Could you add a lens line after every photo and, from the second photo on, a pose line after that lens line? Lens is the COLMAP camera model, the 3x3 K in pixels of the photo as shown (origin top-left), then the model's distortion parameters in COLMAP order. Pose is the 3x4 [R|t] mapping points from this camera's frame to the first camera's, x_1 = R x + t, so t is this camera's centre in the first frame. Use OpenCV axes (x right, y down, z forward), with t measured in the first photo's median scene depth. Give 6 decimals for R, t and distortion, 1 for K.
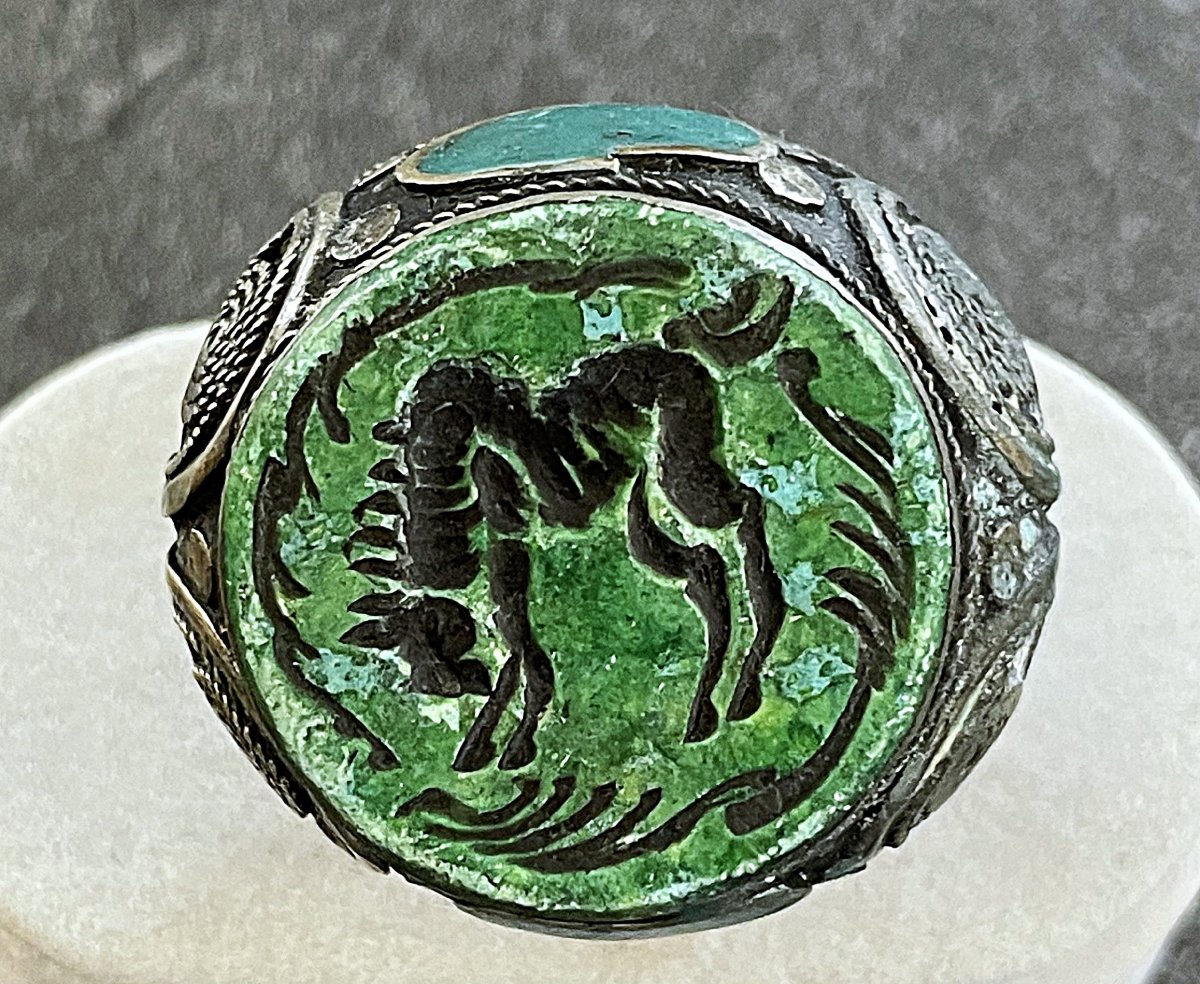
lens RADIAL K [[1984.2, 0, 600.7], [0, 1984.2, 491.6], [0, 0, 1]] dist [0.057487, 0.000000]
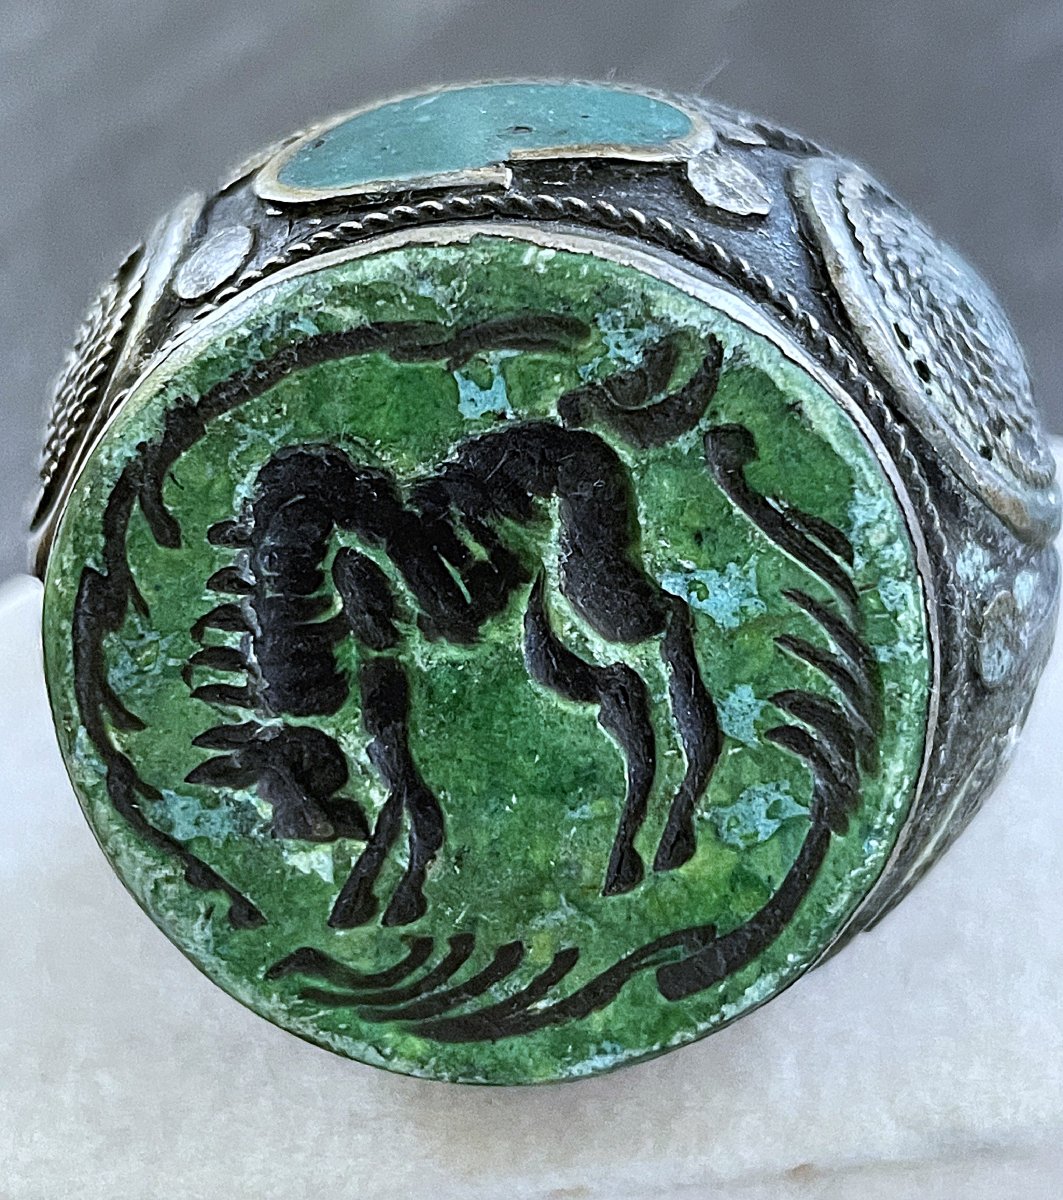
lens RADIAL K [[1976.0, 0, 491.6], [0, 1976.0, 601.1], [0, 0, 1]] dist [0.056117, 0.000000]
pose [[0.998394, -0.025264, -0.050710, 0.040540], [0.030266, 0.994484, 0.100425, -0.079334], [0.047893, -0.101799, 0.993651, 0.195143]]
